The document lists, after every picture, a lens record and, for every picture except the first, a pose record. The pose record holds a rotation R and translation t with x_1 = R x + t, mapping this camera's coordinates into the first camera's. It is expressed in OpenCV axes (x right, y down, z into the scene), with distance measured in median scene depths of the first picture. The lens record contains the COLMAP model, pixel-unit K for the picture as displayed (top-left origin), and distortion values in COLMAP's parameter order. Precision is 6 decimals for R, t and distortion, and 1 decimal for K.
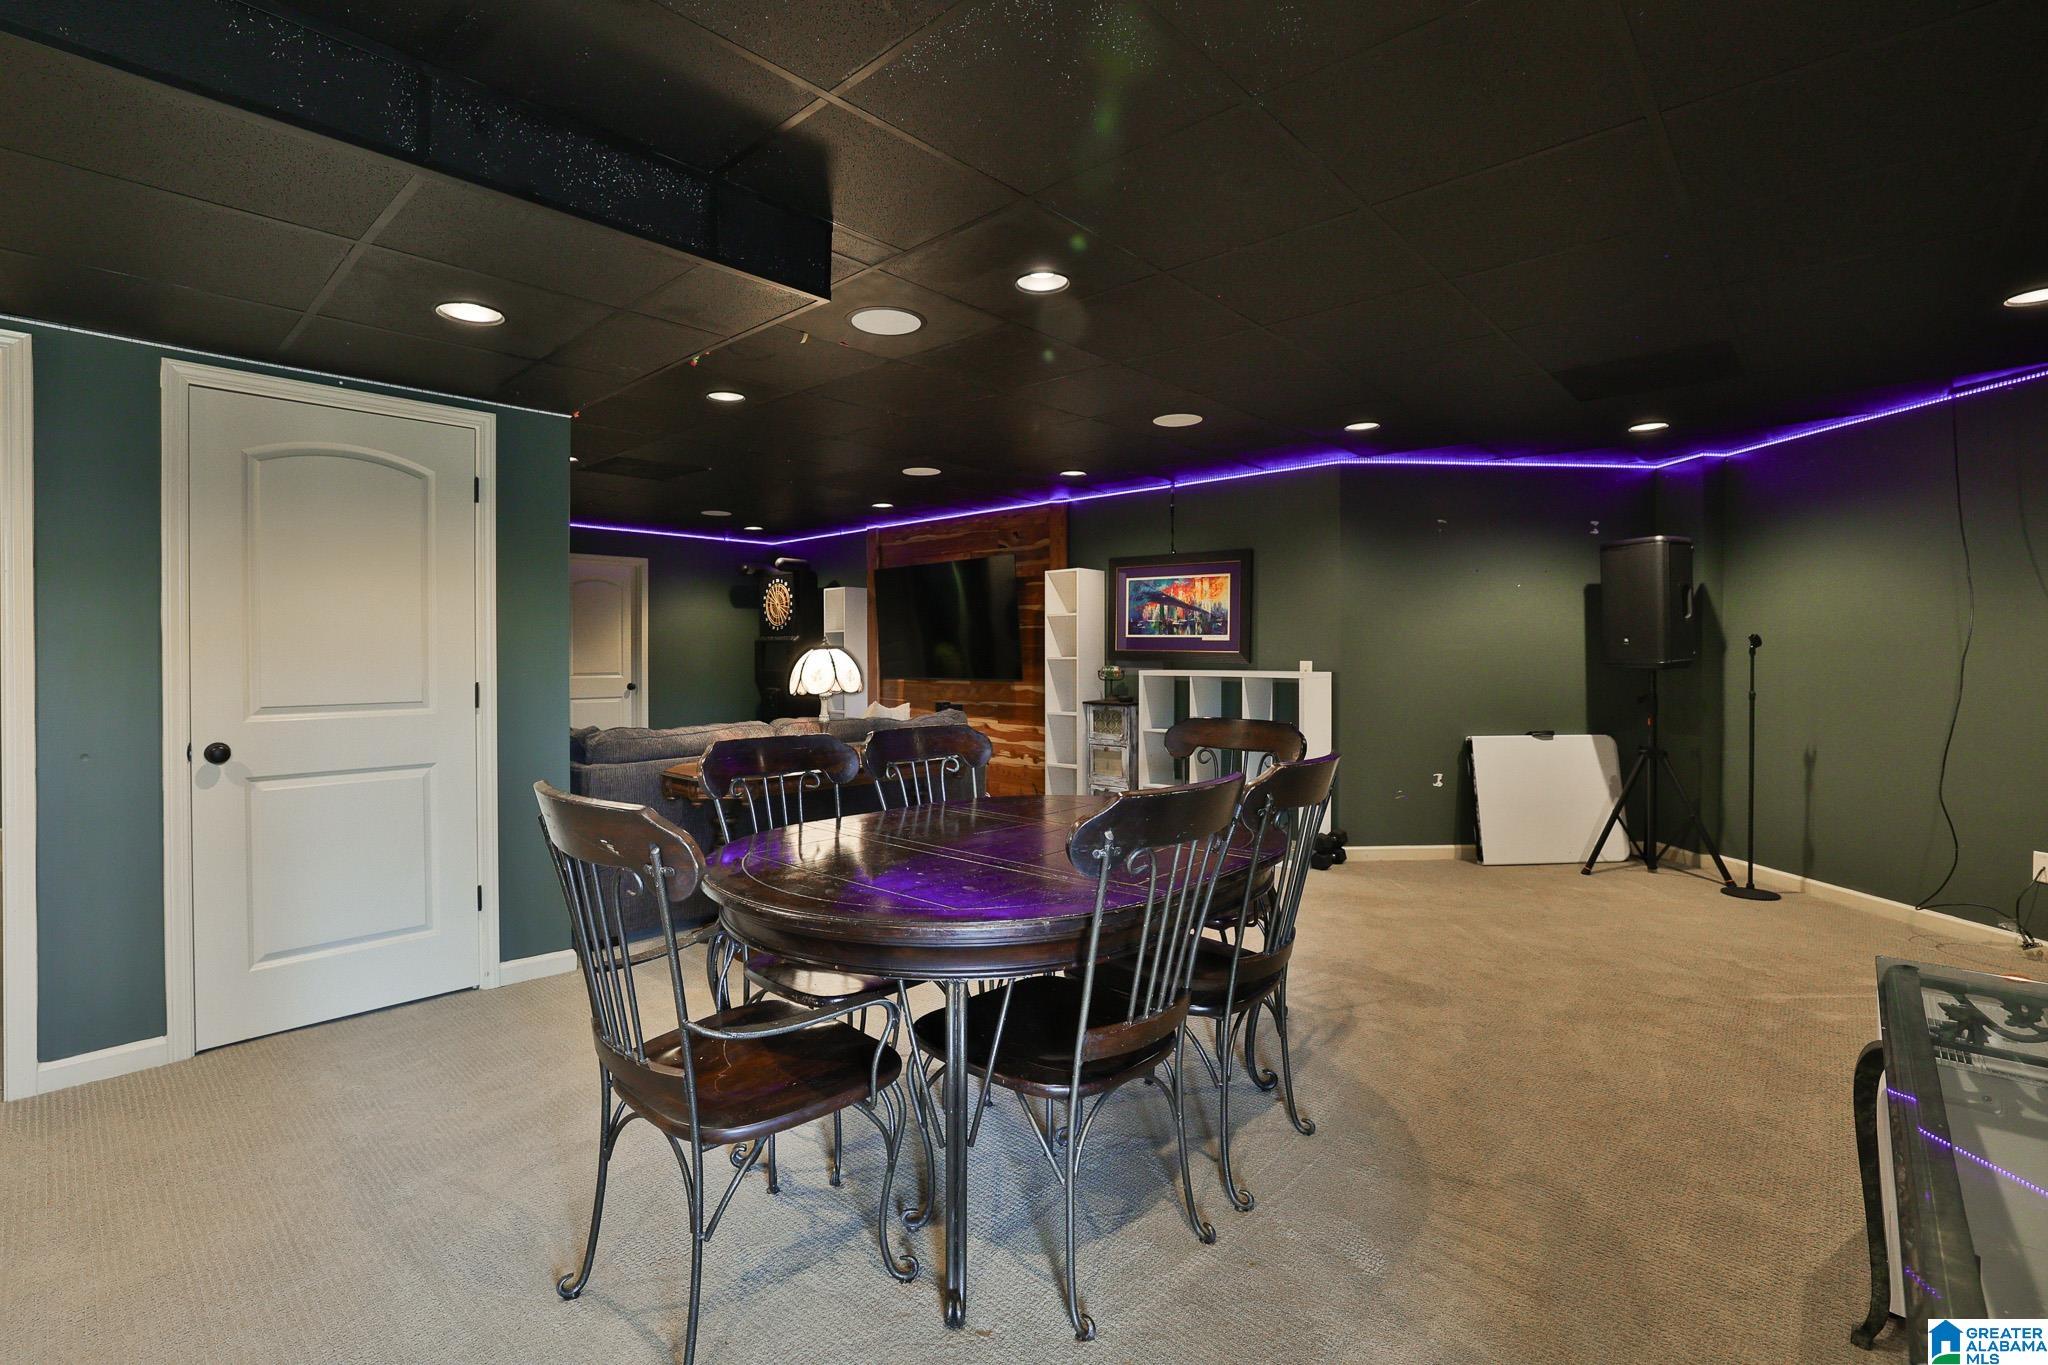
lens RADIAL K [[933.3, 0, 1014.4], [0, 933.3, 665.9], [0, 0, 1]] dist [-0.042857, 0.015847]
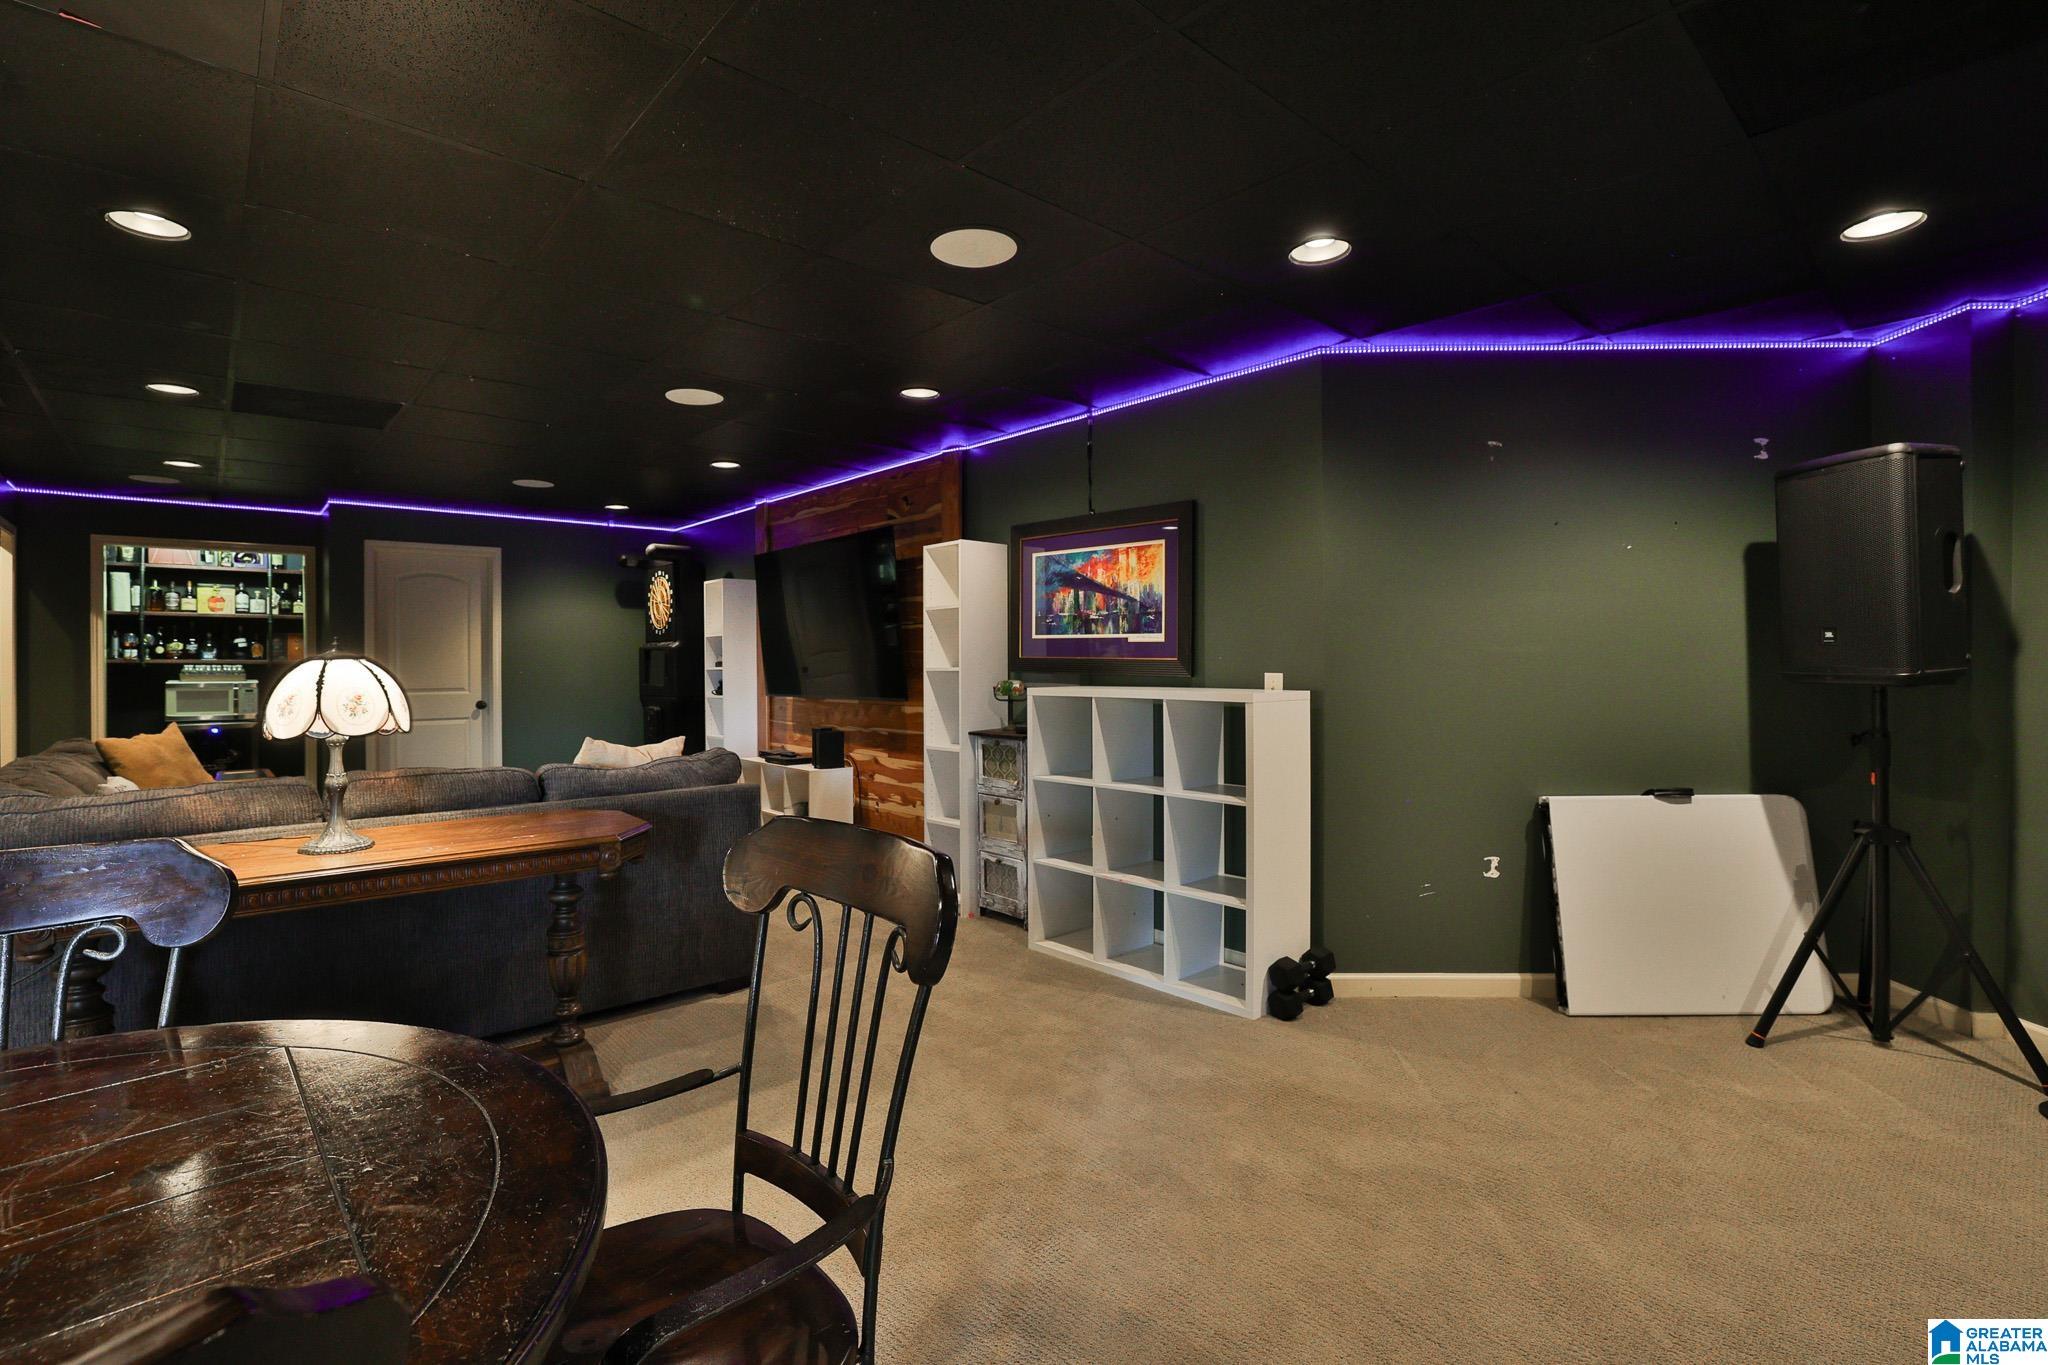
lens RADIAL K [[933.3, 0, 1016.3], [0, 933.3, 666.3], [0, 0, 1]] dist [-0.042857, 0.015847]
pose [[0.994904, -0.004834, -0.100714, 0.192974], [0.004121, 0.999965, -0.007294, -0.005575], [0.100746, 0.006842, 0.994889, 0.336318]]
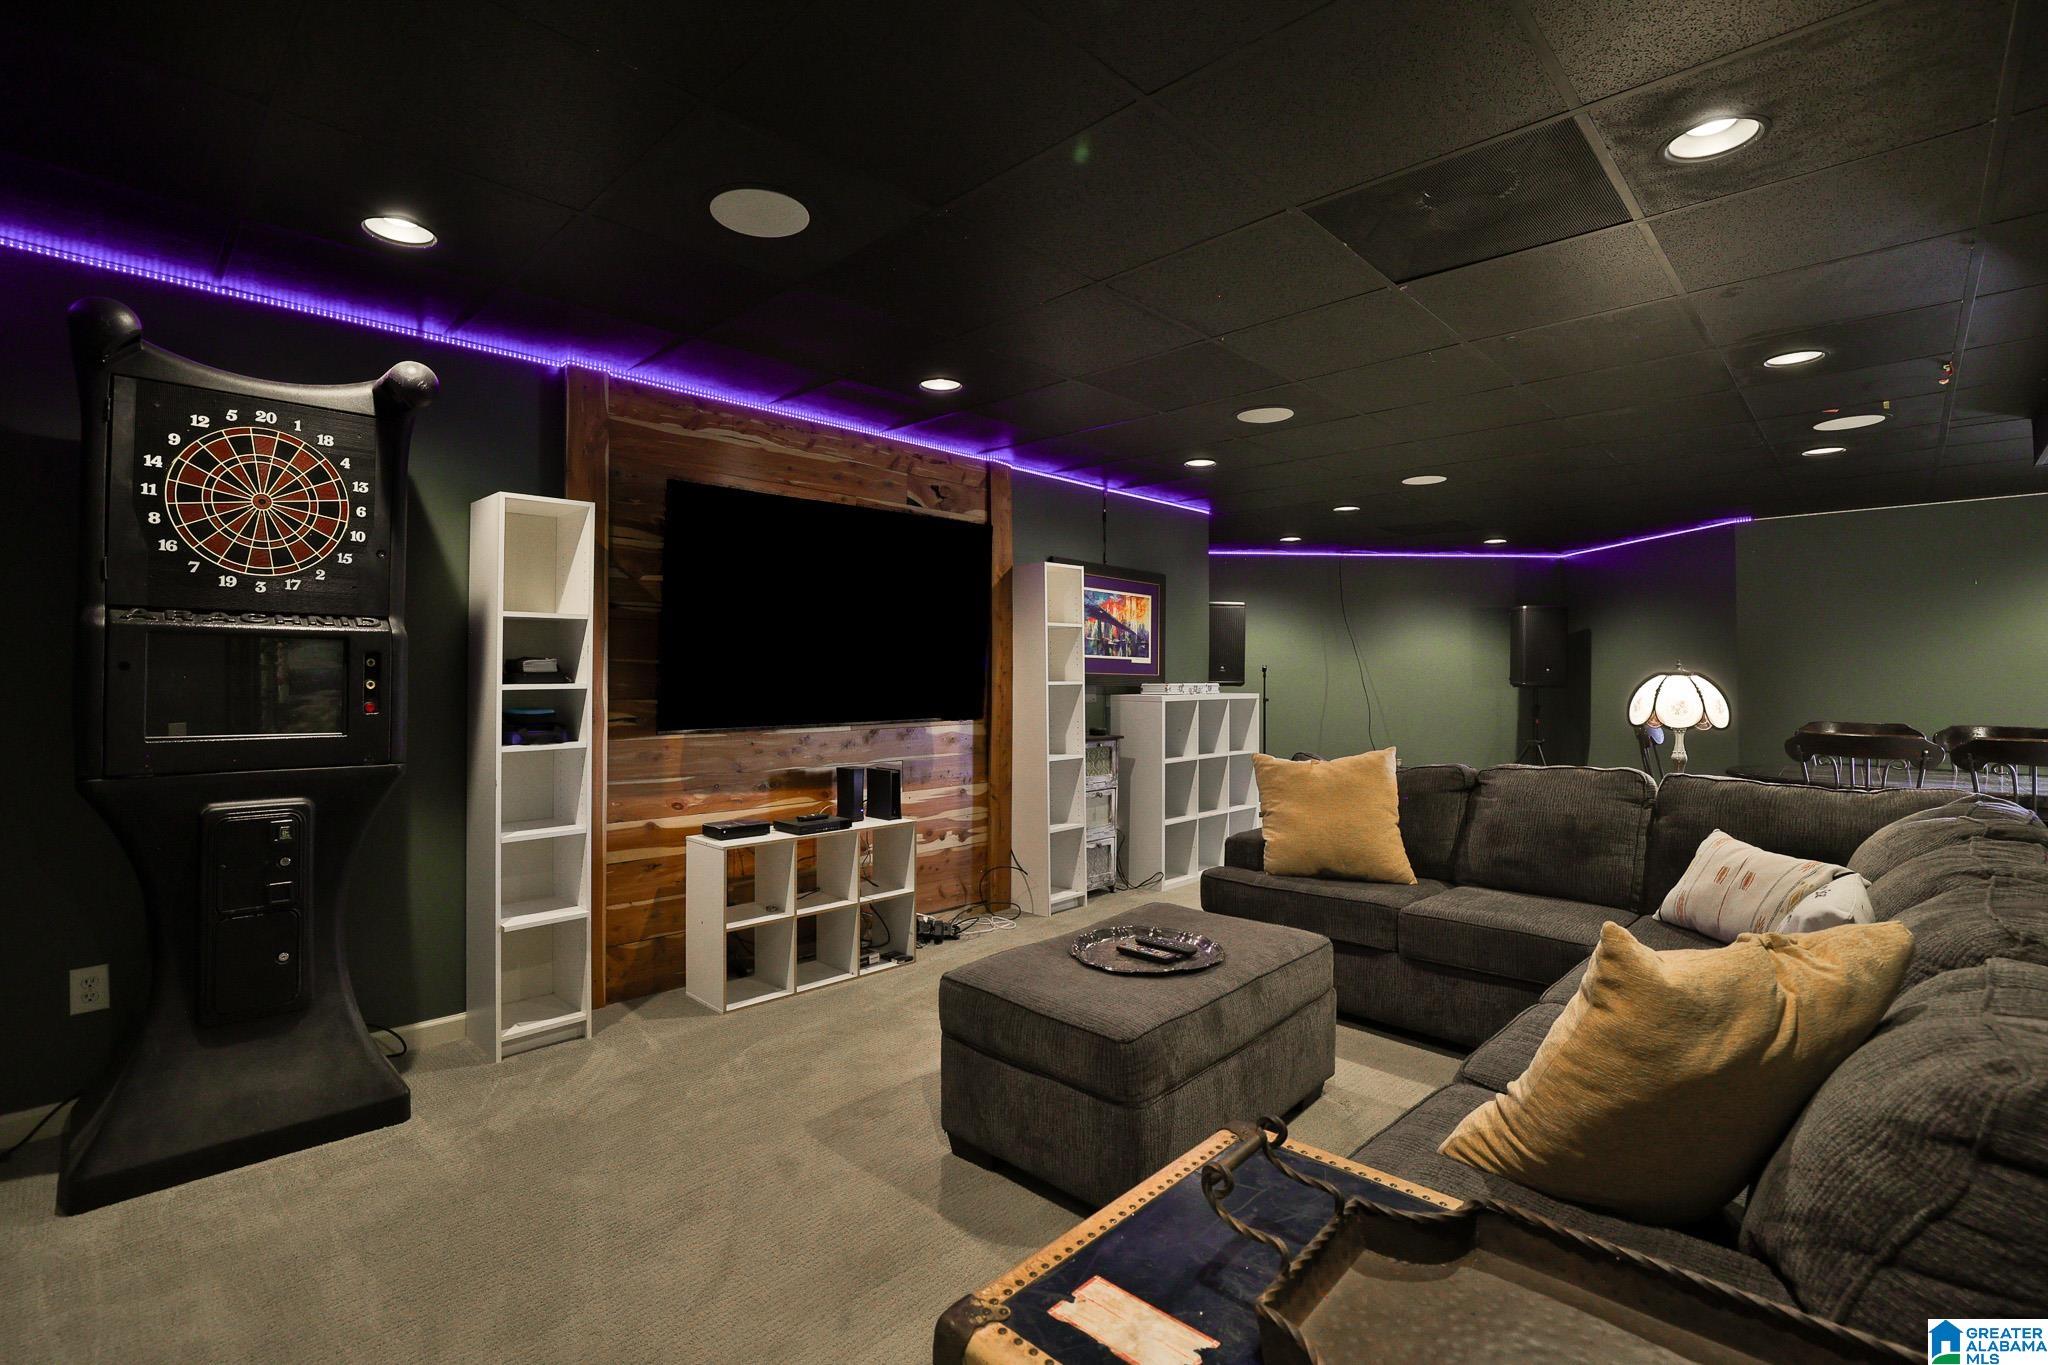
lens RADIAL K [[933.3, 0, 1026.3], [0, 933.3, 676.4], [0, 0, 1]] dist [-0.042857, 0.015847]
pose [[0.027479, -0.003237, 0.999617, -0.759417], [0.008987, 0.999955, 0.002991, -0.017839], [-0.999582, 0.008901, 0.027507, 1.103483]]
